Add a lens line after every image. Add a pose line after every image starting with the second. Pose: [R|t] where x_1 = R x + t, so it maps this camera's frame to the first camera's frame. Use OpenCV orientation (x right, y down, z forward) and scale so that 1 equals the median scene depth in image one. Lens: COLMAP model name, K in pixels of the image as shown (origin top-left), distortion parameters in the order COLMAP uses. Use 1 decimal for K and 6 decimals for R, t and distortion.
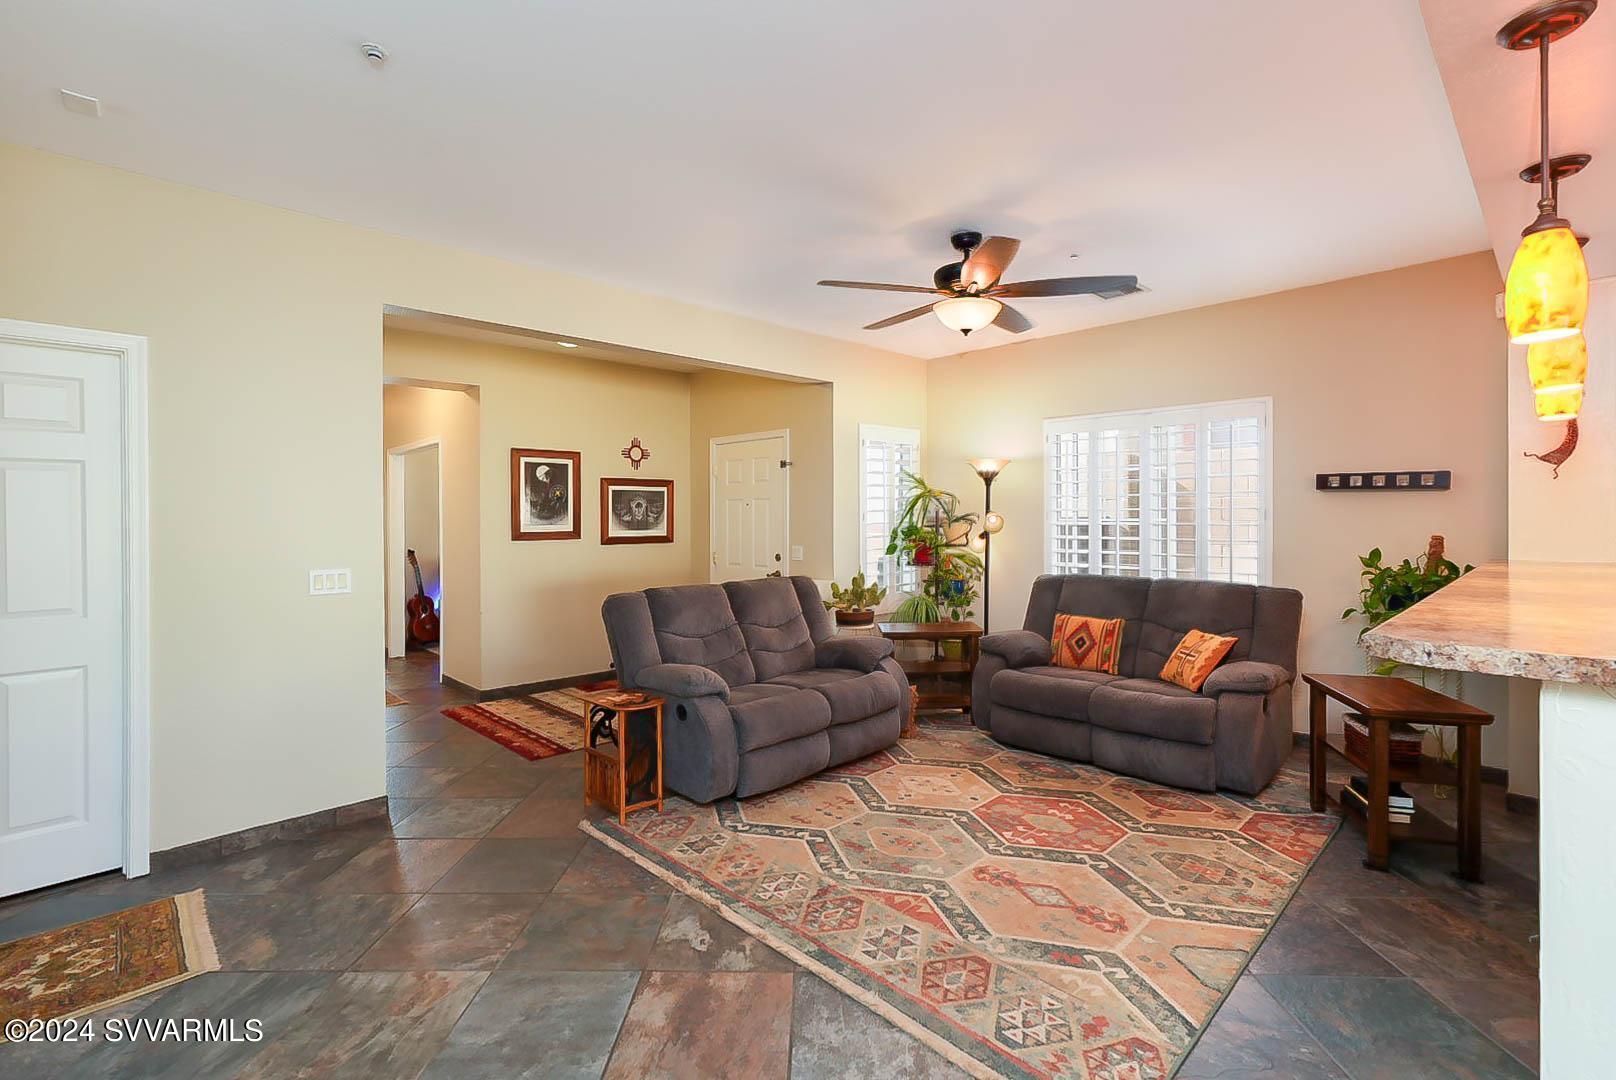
lens RADIAL K [[742.5, 0, 805.7], [0, 742.5, 519.6], [0, 0, 1]] dist [-0.011598, 0.000467]
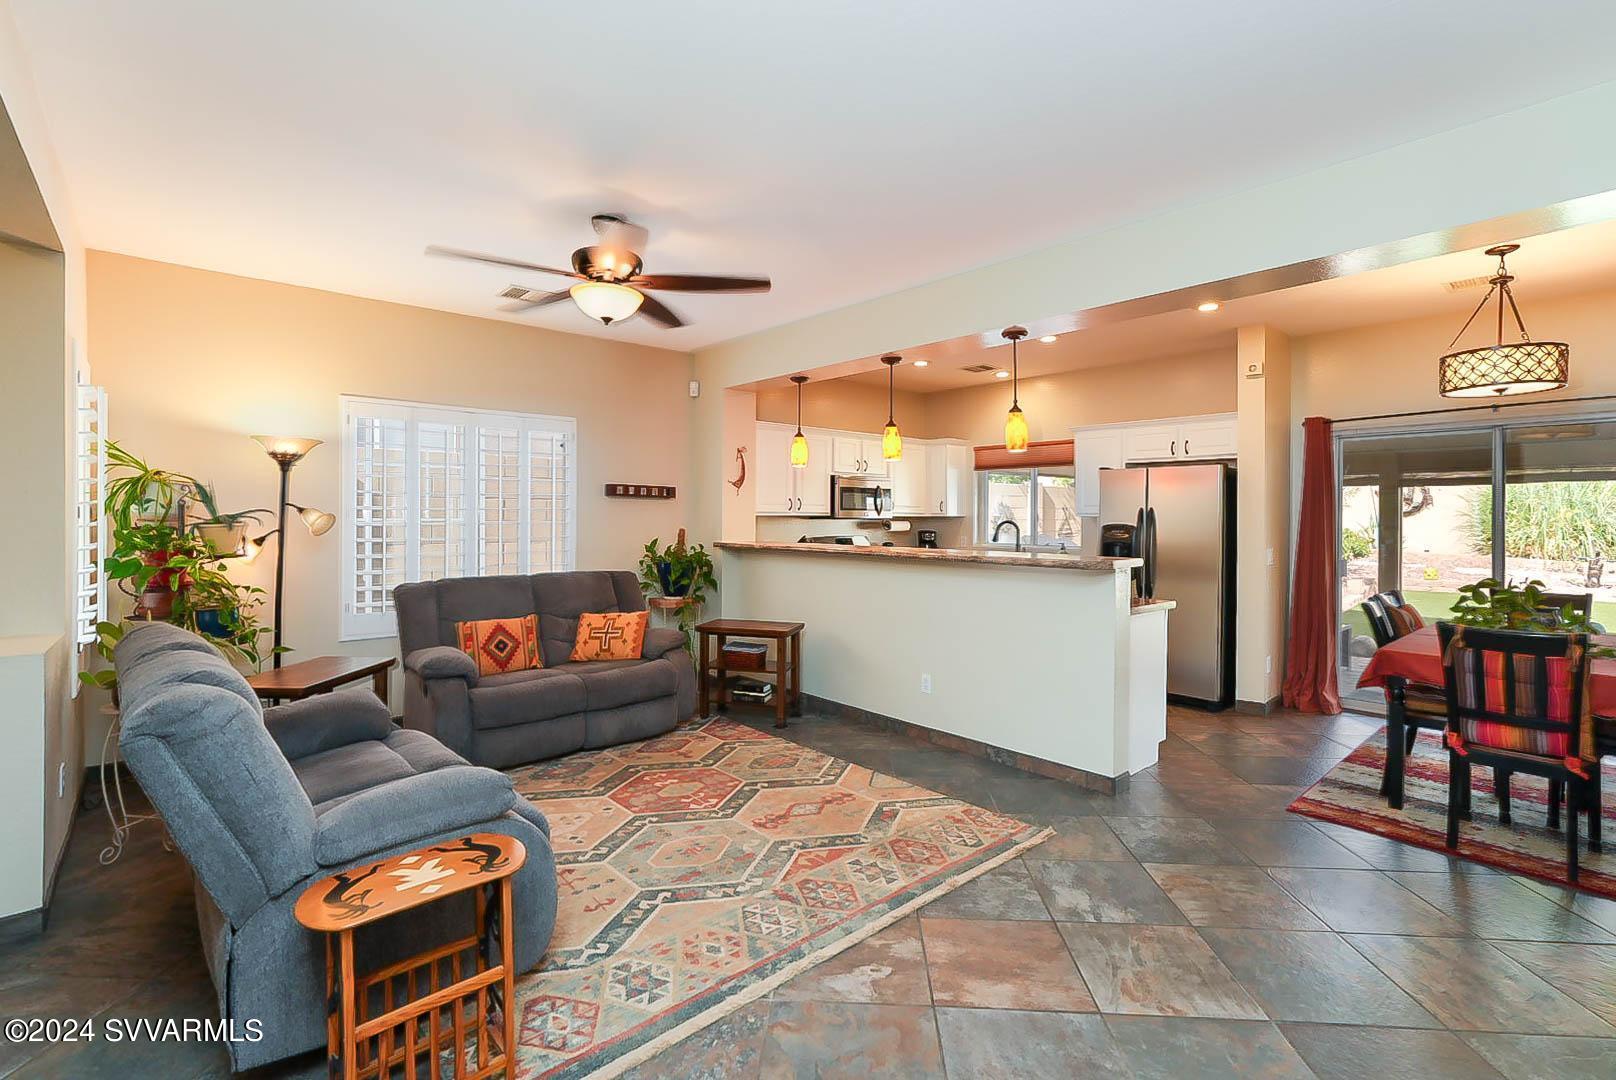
lens RADIAL K [[742.5, 0, 805.7], [0, 742.5, 519.6], [0, 0, 1]] dist [-0.011598, 0.000467]
pose [[0.029620, 0.000186, 0.999561, -0.782344], [-0.001879, 0.999998, -0.000130, 0.001197], [-0.999559, -0.001874, 0.029621, 0.772192]]
